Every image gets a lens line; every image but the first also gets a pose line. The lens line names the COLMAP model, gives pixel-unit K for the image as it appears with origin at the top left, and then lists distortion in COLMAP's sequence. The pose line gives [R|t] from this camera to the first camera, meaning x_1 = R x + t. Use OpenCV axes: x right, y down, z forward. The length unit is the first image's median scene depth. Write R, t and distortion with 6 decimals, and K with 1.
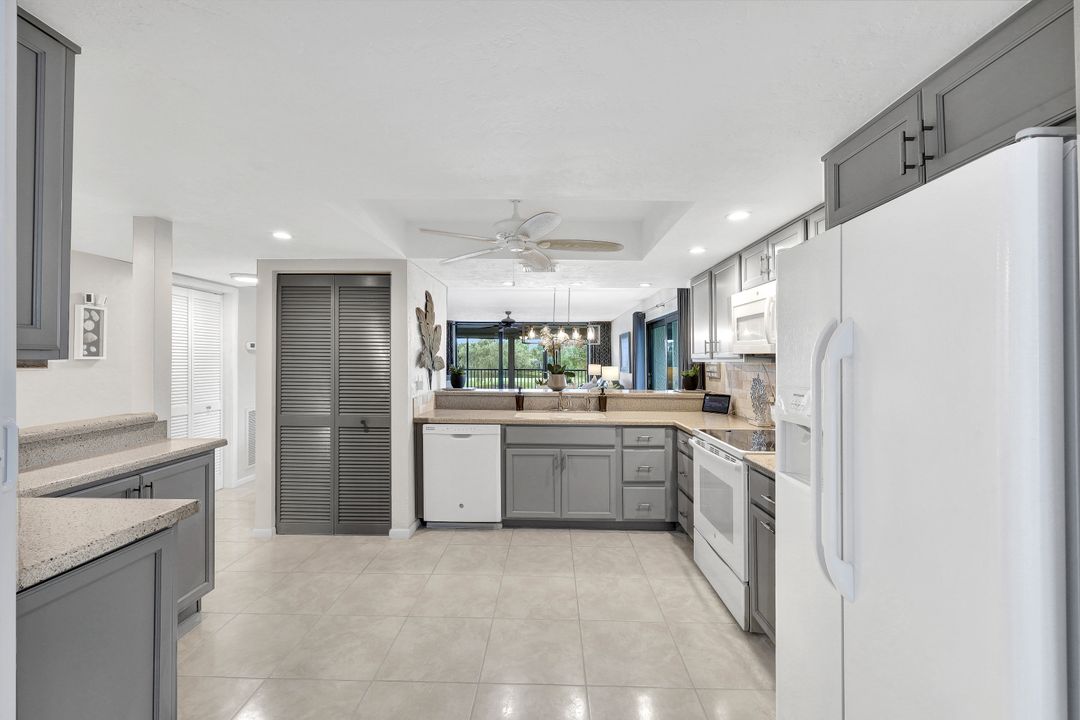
lens RADIAL K [[435.0, 0, 543.3], [0, 435.0, 359.5], [0, 0, 1]] dist [-0.000079, -0.000627]
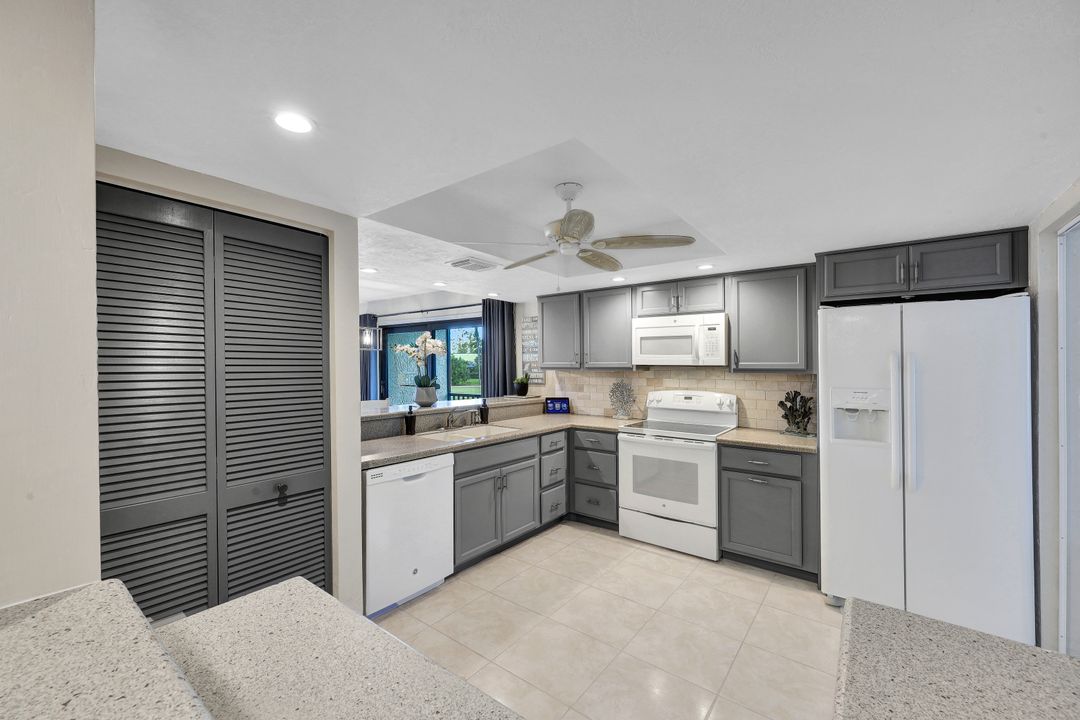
lens RADIAL K [[435.0, 0, 535.2], [0, 435.0, 359.8], [0, 0, 1]] dist [-0.000079, -0.000627]
pose [[0.601017, 0.002491, 0.799233, -0.657281], [0.002309, 0.999986, -0.004853, -0.019108], [-0.799233, 0.004762, 0.601002, 0.391364]]
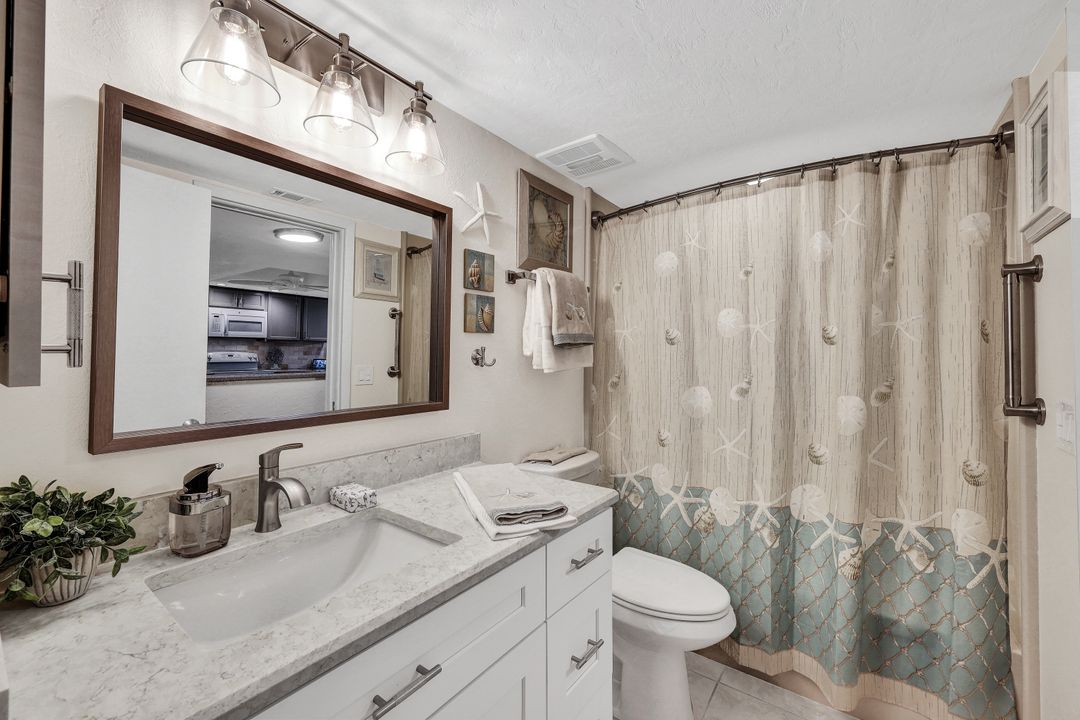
lens RADIAL K [[435.0, 0, 540.2], [0, 435.0, 354.5], [0, 0, 1]] dist [-0.000079, -0.000627]
pose [[-0.811100, 0.001400, 0.584906, -1.719349], [-0.002046, 0.999984, -0.005230, 0.068012], [-0.584904, -0.005439, -0.811085, 1.427333]]
